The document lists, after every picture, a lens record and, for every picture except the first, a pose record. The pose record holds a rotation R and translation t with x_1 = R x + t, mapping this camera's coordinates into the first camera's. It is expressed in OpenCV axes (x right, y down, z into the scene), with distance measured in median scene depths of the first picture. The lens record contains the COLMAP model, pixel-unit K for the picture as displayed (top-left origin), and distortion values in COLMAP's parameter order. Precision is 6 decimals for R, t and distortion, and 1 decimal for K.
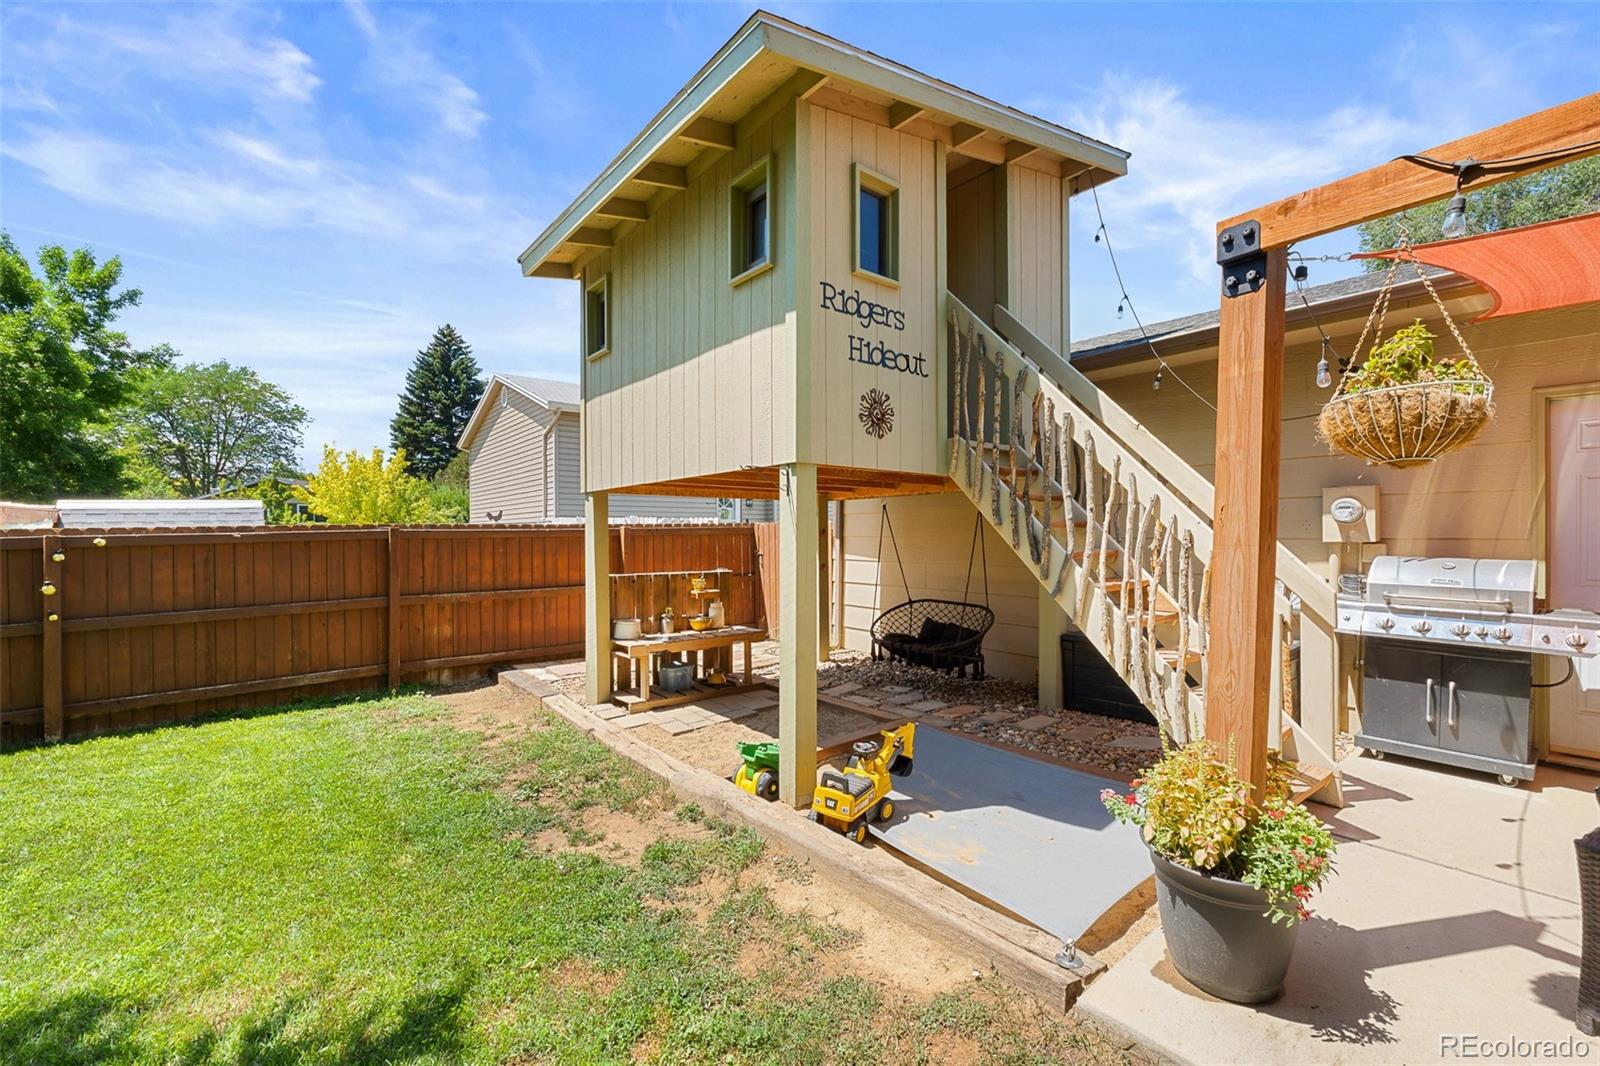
lens RADIAL K [[682.6, 0, 813.3], [0, 682.6, 543.3], [0, 0, 1]] dist [-0.009655, -0.000006]
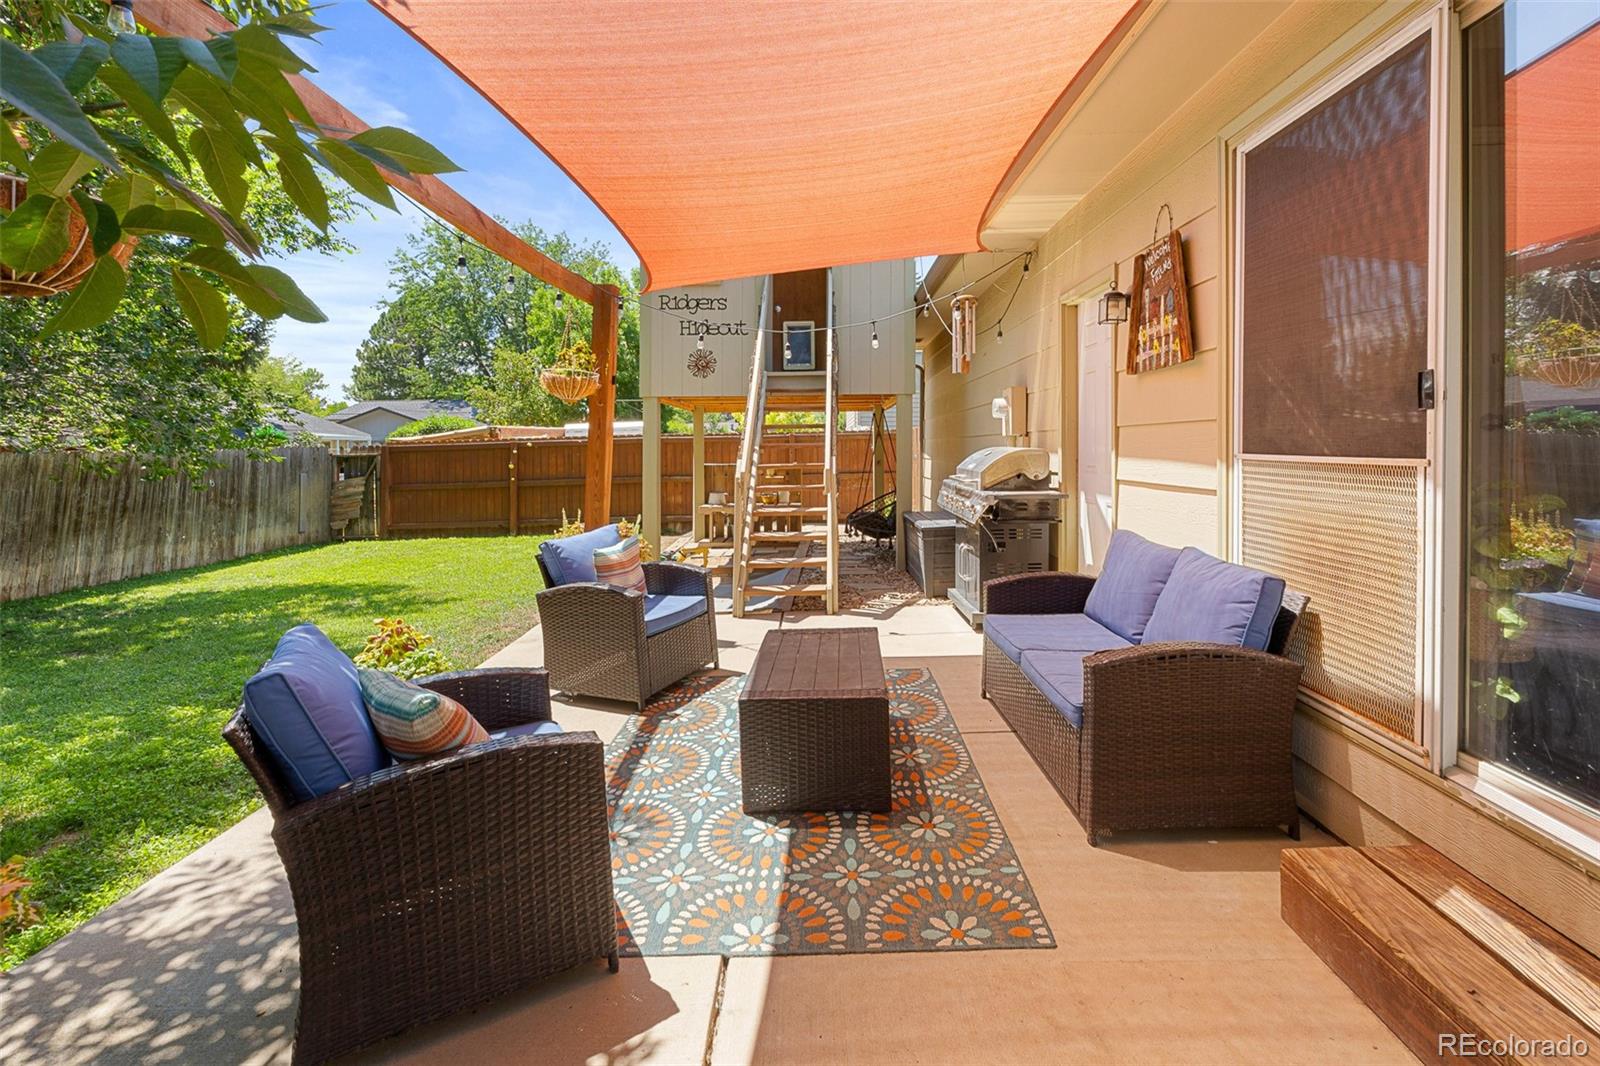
lens RADIAL K [[697.9, 0, 802.4], [0, 697.9, 471.4], [0, 0, 1]] dist [-0.005596, -0.000535]
pose [[0.763704, 0.018736, -0.645295, 1.527812], [-0.002848, 0.999667, 0.025655, 0.035151], [0.645561, -0.017755, 0.763502, -0.178926]]
